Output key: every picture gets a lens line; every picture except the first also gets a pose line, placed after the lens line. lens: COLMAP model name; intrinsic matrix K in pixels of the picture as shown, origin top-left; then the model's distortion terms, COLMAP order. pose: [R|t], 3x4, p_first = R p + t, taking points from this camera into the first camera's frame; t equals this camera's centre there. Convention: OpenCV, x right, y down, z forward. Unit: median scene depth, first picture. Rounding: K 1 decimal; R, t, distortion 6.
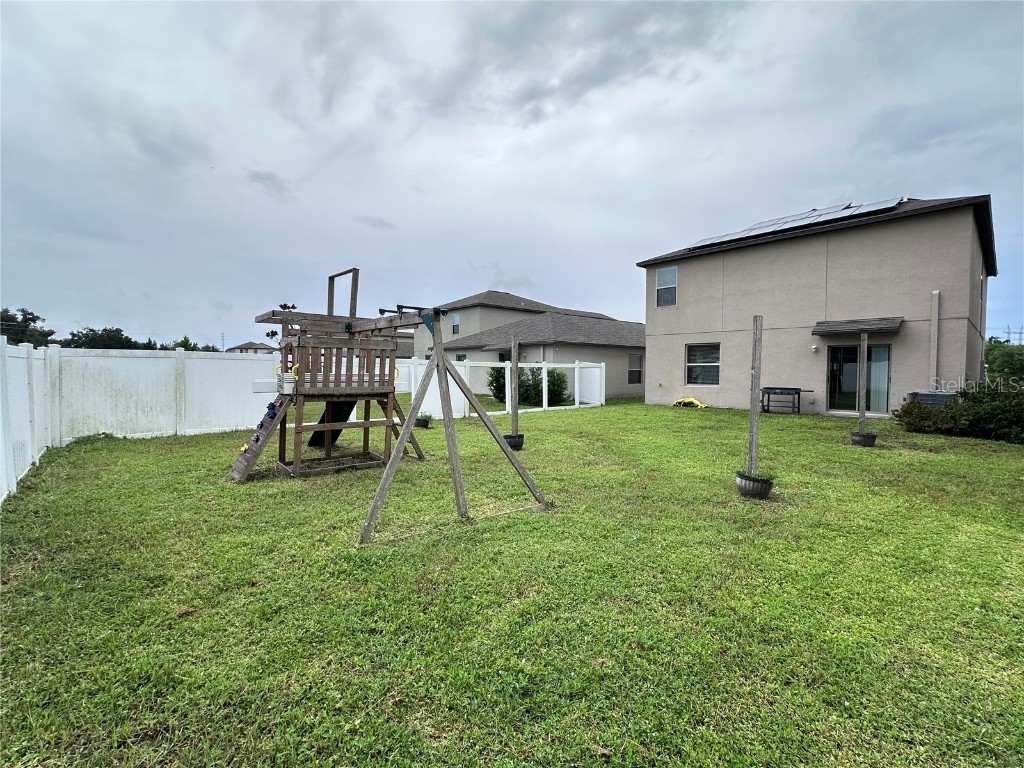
lens RADIAL K [[444.6, 0, 510.4], [0, 444.6, 382.8], [0, 0, 1]] dist [-0.002760, -0.000249]
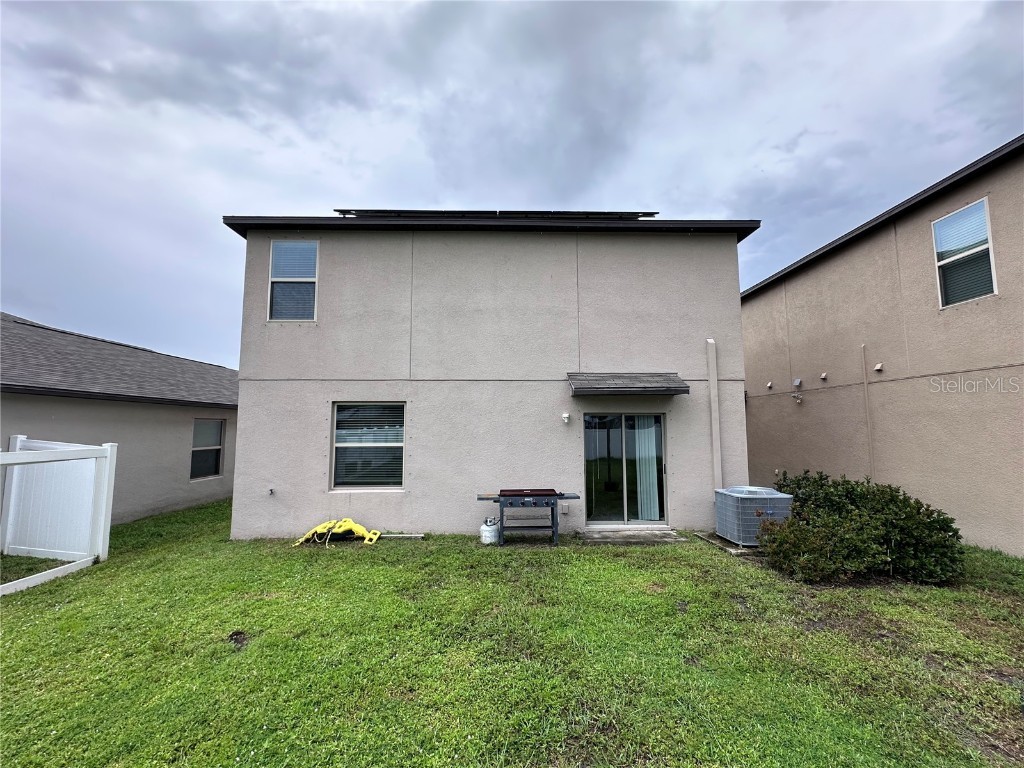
lens RADIAL K [[444.6, 0, 510.4], [0, 444.6, 382.8], [0, 0, 1]] dist [-0.002760, -0.000249]
pose [[0.644264, 0.067846, 0.761788, 0.154242], [0.034220, 0.992503, -0.117335, -0.046342], [-0.764037, 0.101663, 0.637112, 0.558156]]
